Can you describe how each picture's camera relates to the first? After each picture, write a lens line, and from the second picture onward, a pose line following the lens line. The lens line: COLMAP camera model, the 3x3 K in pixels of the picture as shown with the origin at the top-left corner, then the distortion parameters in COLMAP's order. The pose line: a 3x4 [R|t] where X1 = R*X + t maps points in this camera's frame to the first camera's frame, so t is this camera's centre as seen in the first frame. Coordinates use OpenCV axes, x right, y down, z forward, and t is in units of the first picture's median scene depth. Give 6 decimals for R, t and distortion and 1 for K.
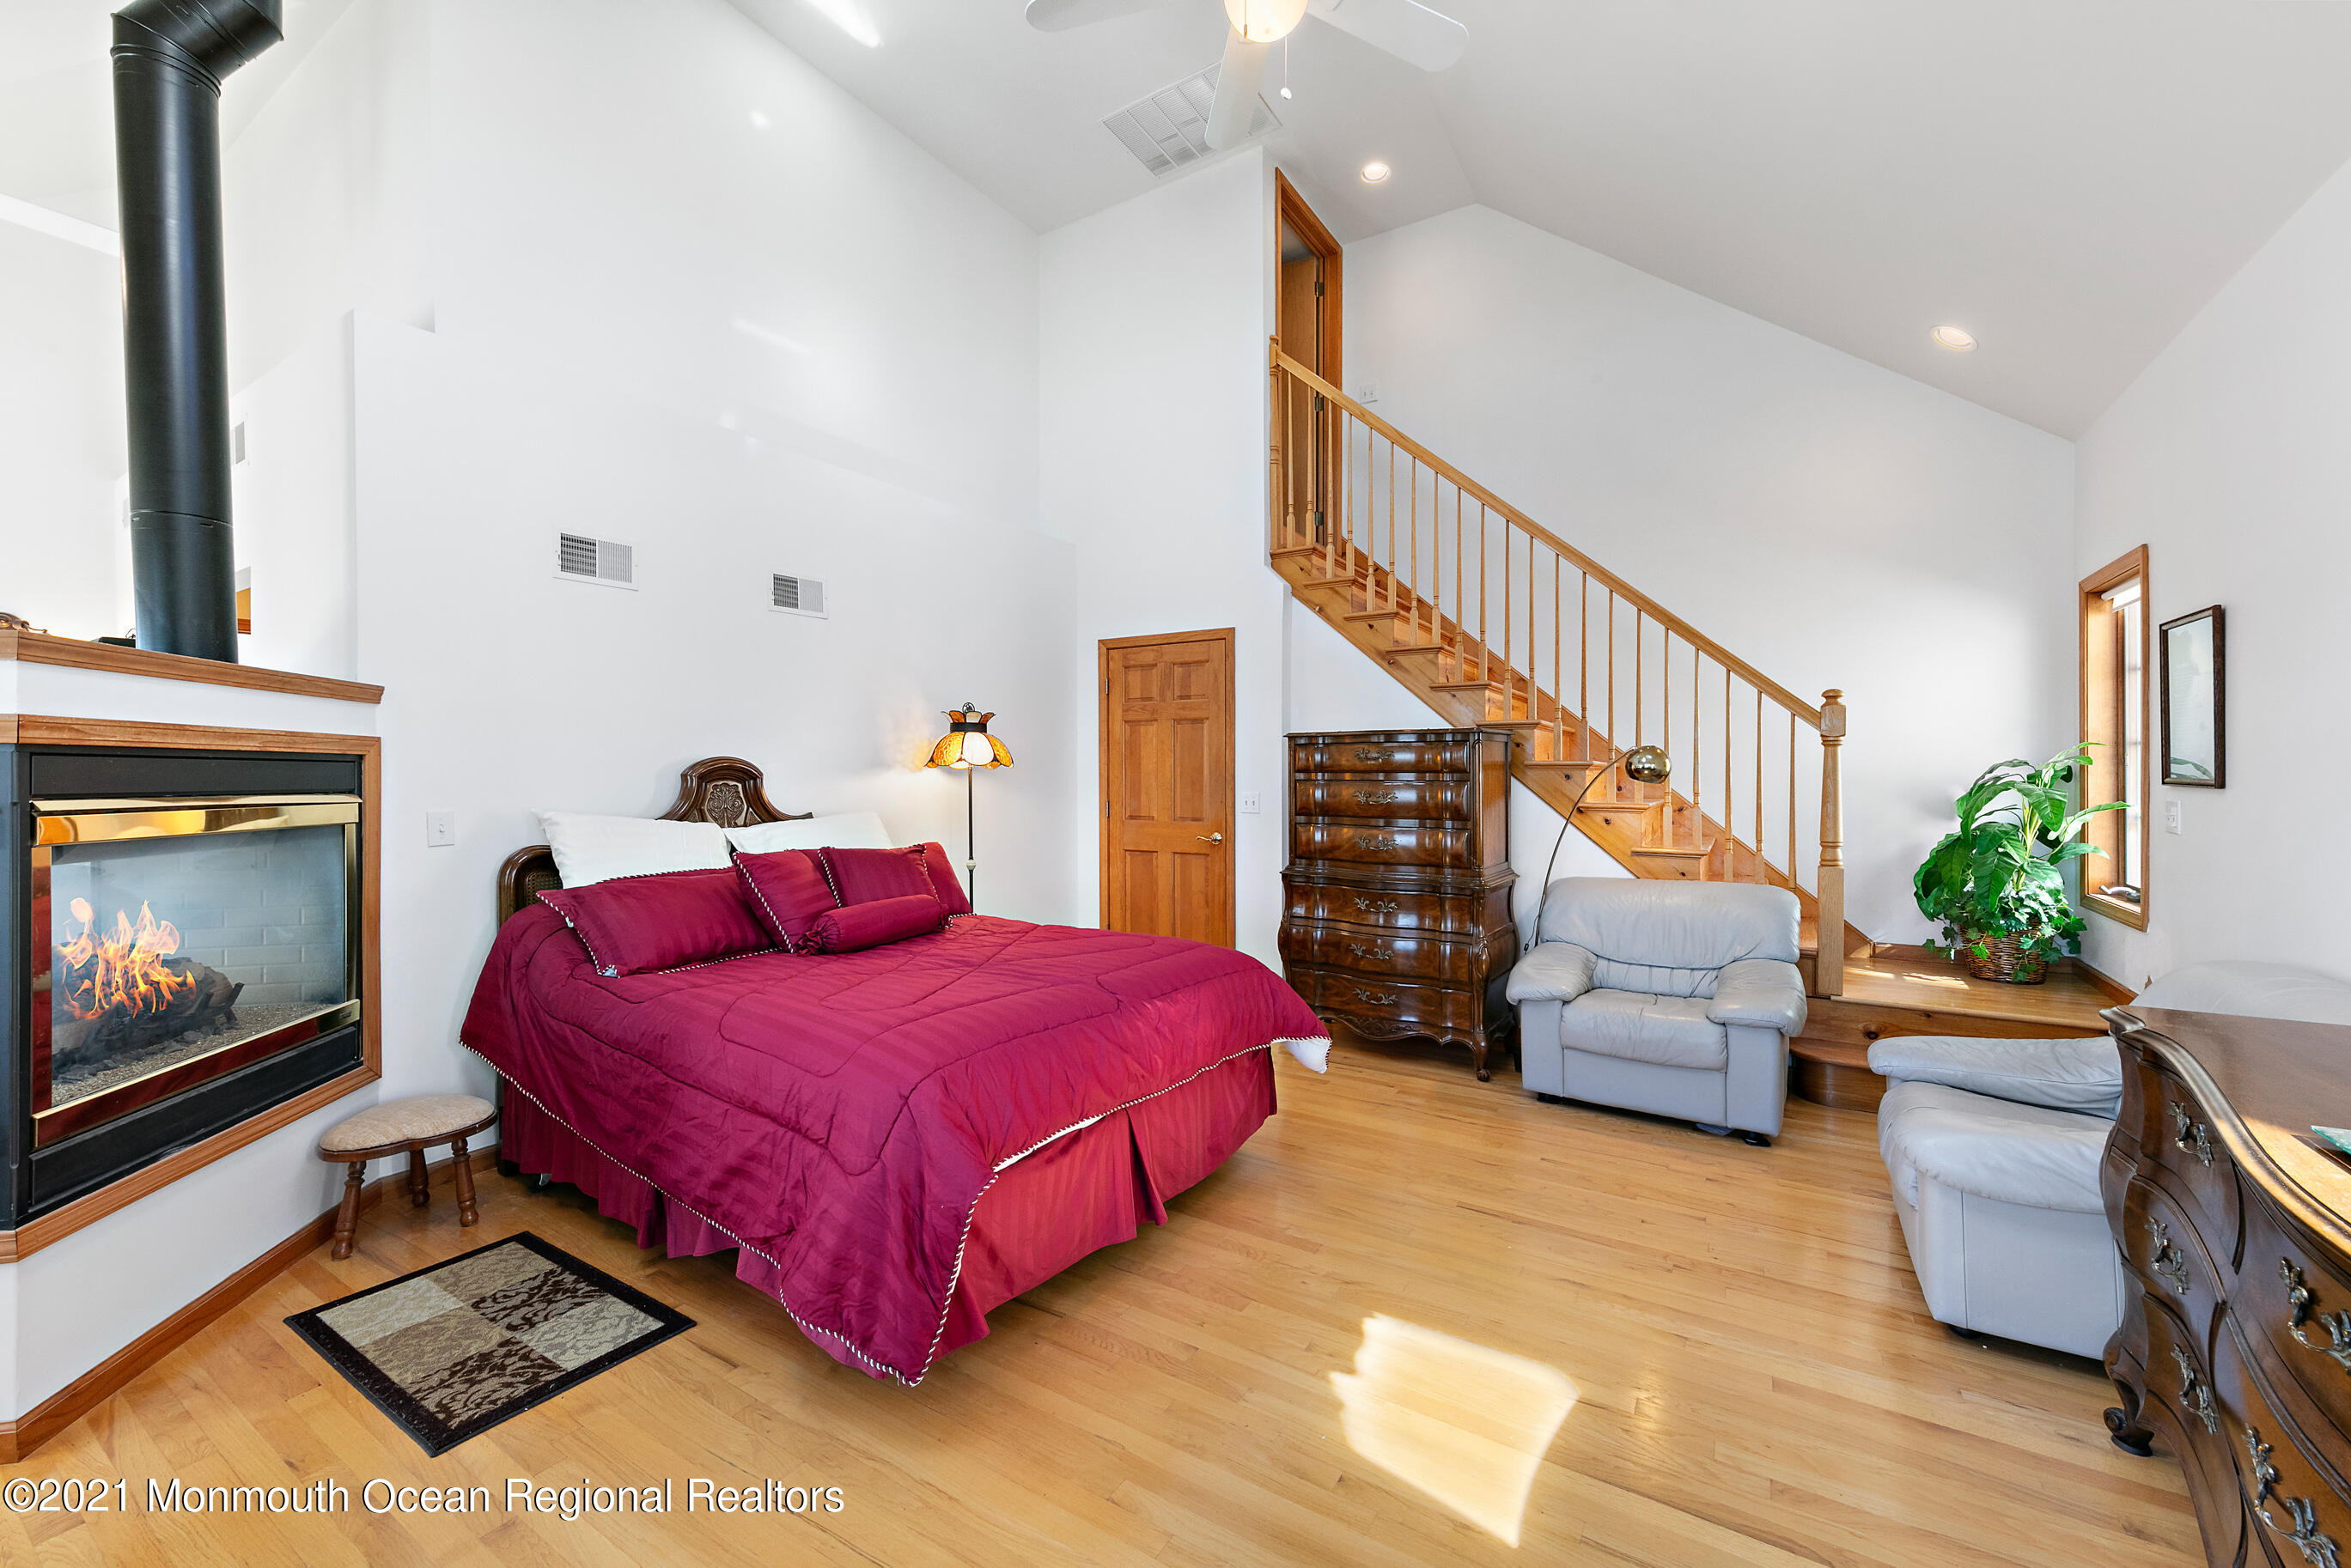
lens RADIAL K [[916.3, 0, 1180.9], [0, 916.3, 774.4], [0, 0, 1]] dist [0.001992, 0.000262]
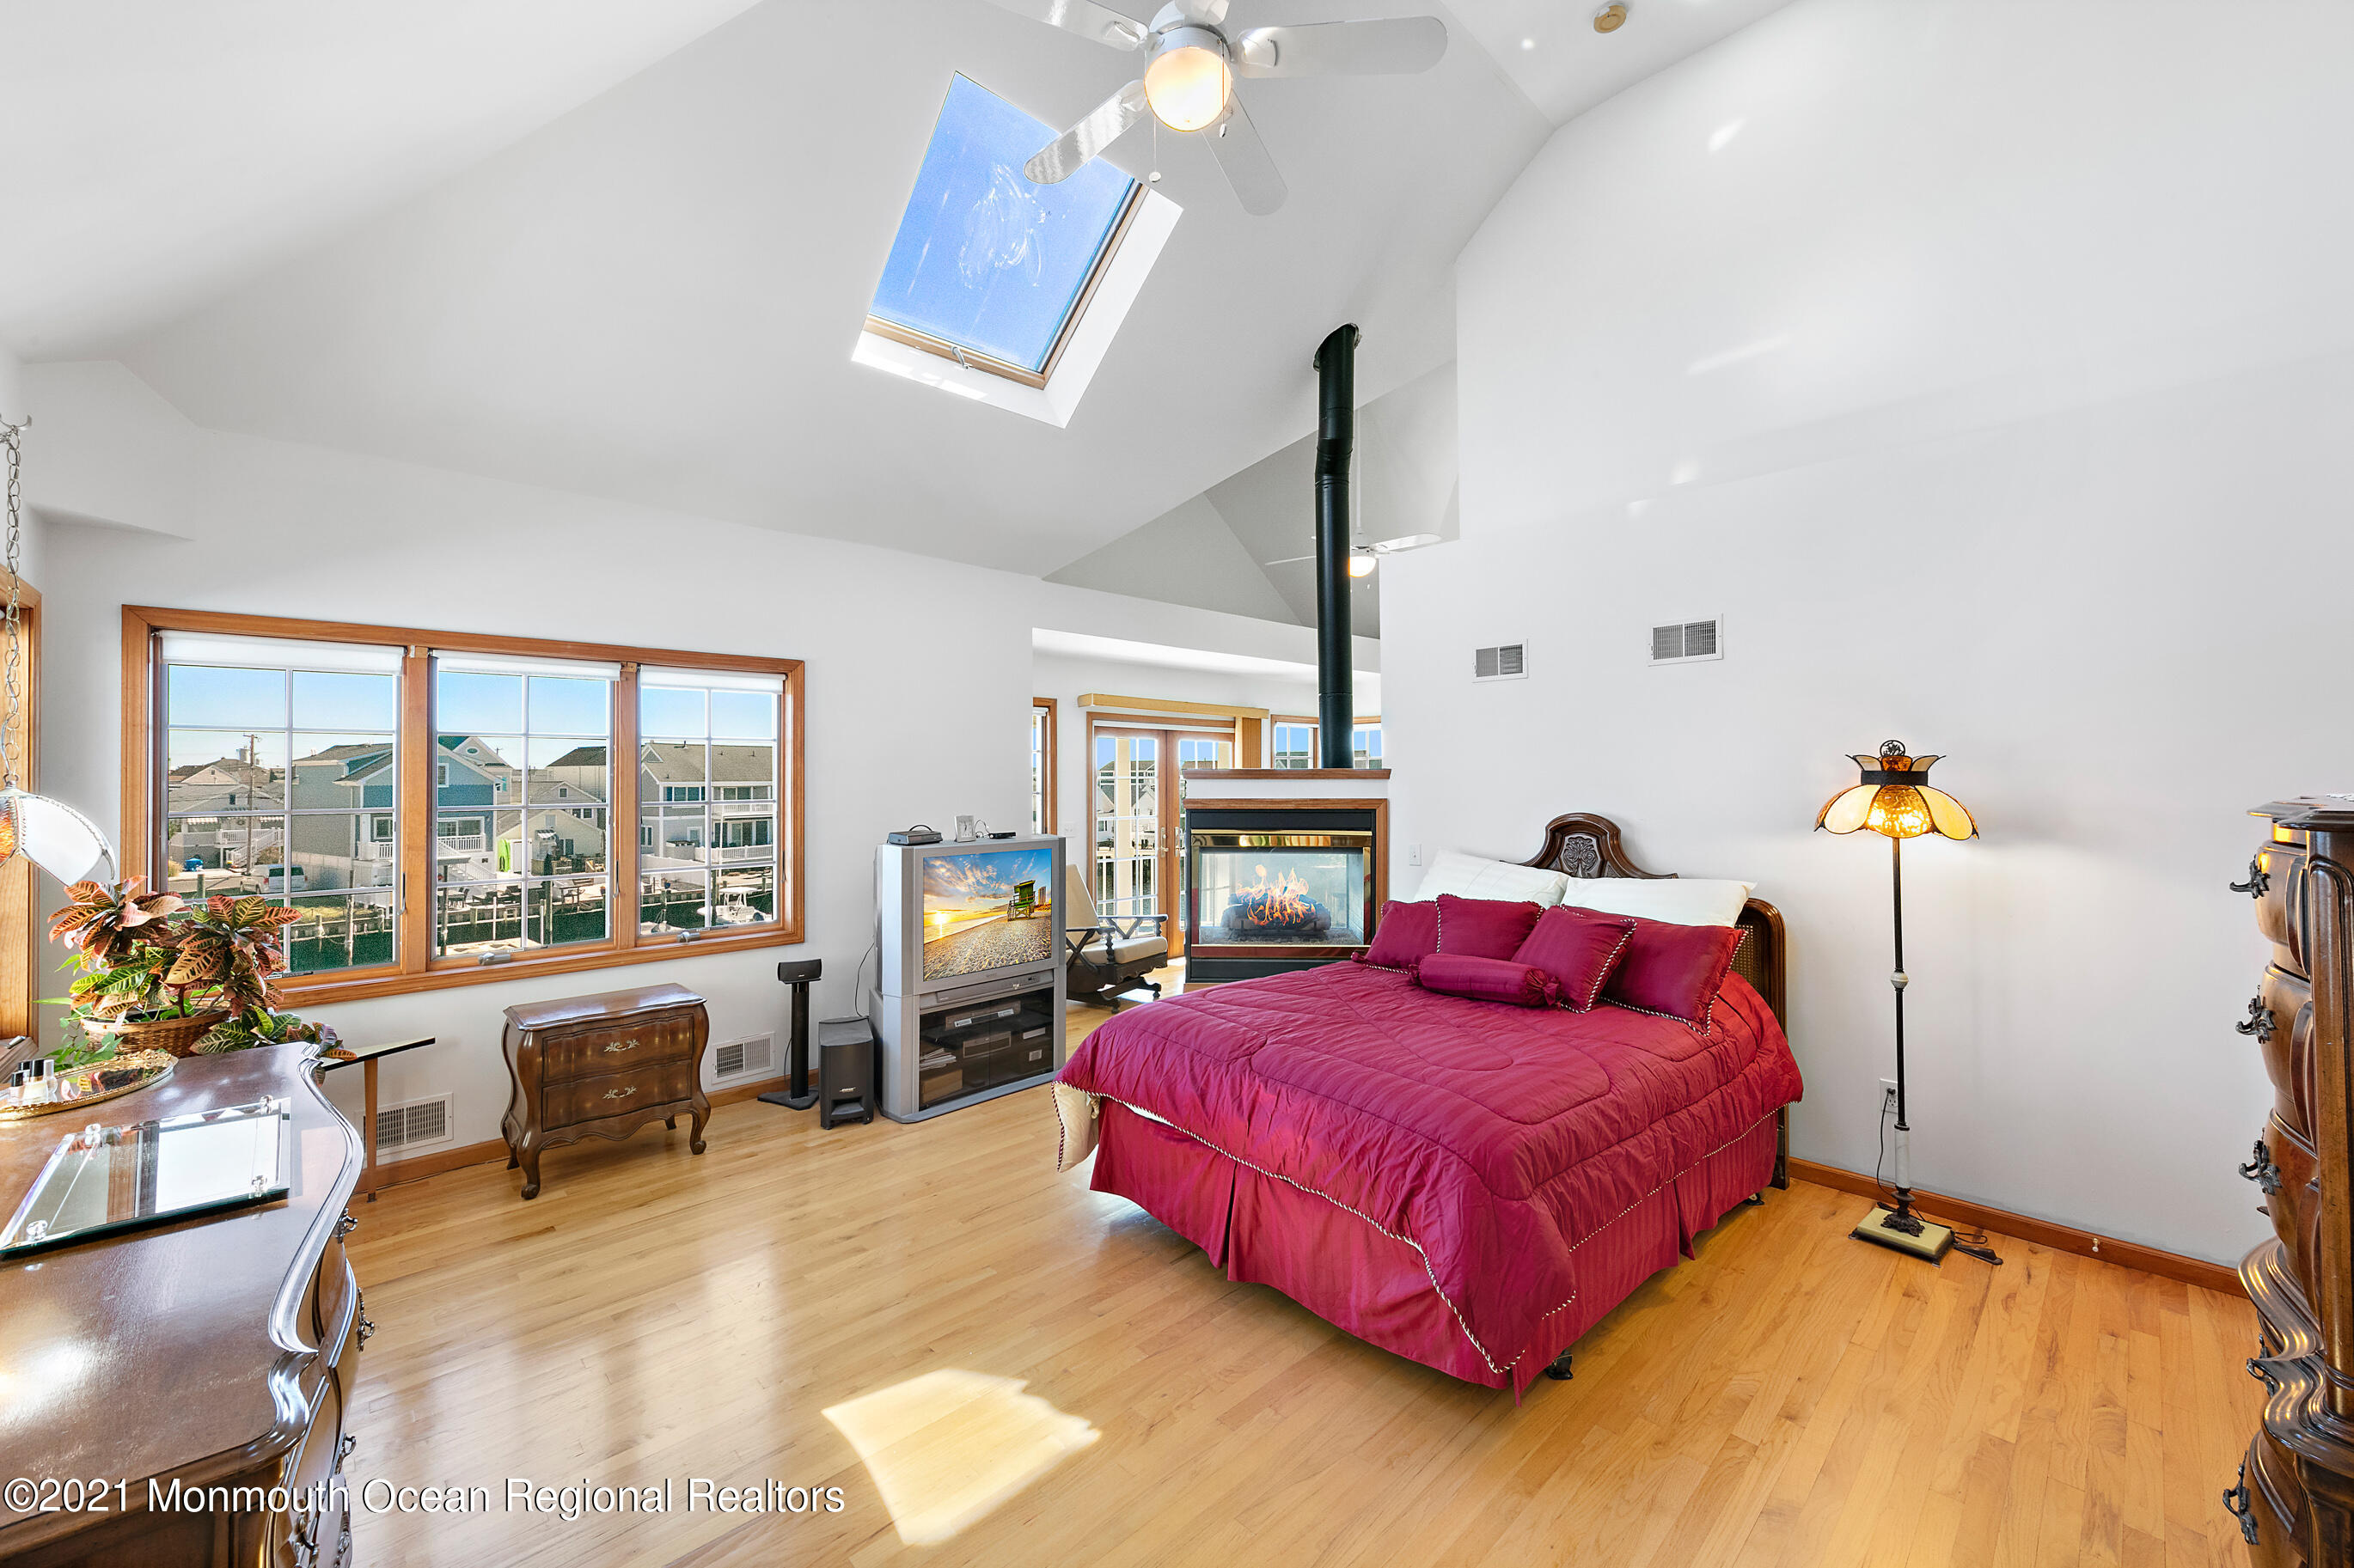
lens RADIAL K [[917.5, 0, 1182.4], [0, 917.5, 774.4], [0, 0, 1]] dist [0.001992, 0.000262]
pose [[-0.248925, 0.001204, -0.968522, 0.919884], [0.003468, 0.999994, 0.000352, -0.090981], [0.968517, -0.003271, -0.248928, 1.085123]]
